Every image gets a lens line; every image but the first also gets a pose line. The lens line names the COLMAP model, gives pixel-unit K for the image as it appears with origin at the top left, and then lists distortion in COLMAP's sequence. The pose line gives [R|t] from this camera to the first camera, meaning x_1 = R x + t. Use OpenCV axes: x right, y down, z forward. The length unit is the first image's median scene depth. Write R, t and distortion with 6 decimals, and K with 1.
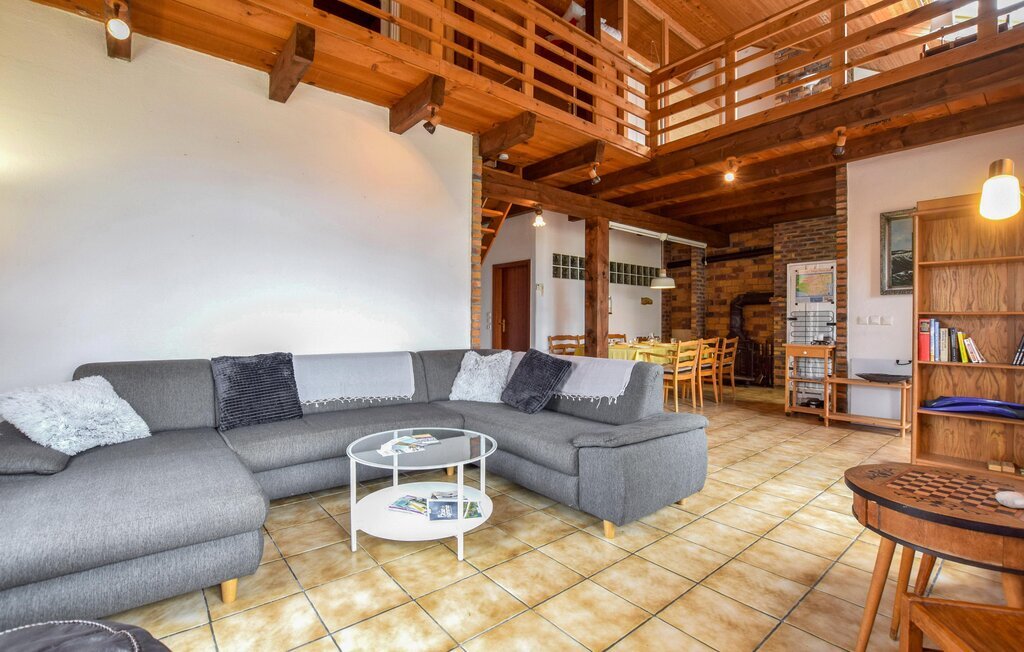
lens RADIAL K [[453.2, 0, 511.6], [0, 453.2, 315.5], [0, 0, 1]] dist [-0.022281, -0.000029]
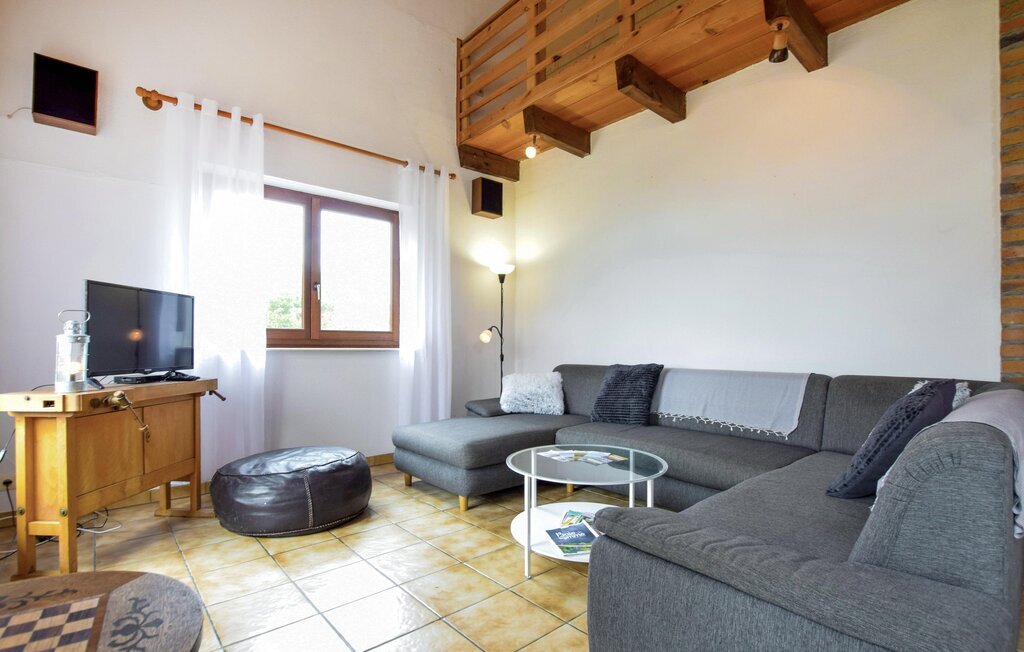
lens RADIAL K [[480.8, 0, 512.8], [0, 480.8, 342.1], [0, 0, 1]] dist [-0.030910, 0.000009]
pose [[0.043765, -0.013479, -0.998951, 0.824880], [0.012143, 0.999842, -0.012959, 0.058159], [0.998968, -0.011563, 0.043922, 0.856837]]
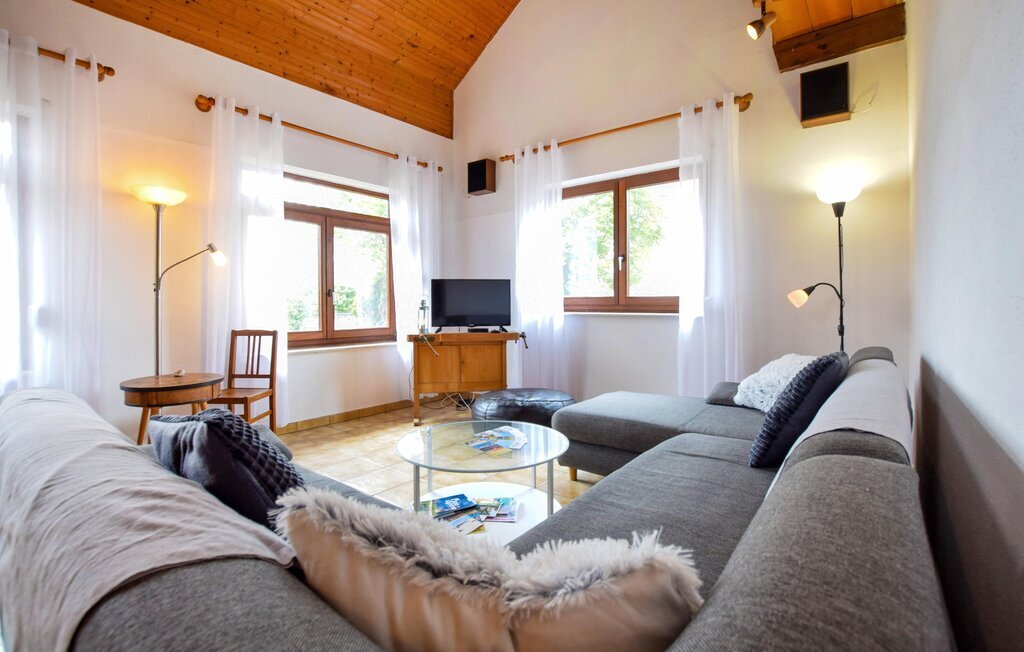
lens RADIAL K [[453.2, 0, 511.6], [0, 453.2, 315.5], [0, 0, 1]] dist [-0.022281, -0.000029]
pose [[-0.971151, 0.003880, -0.238436, -0.044583], [0.002449, 0.999977, 0.006297, 0.047037], [0.238455, 0.005531, -0.971138, 1.938188]]
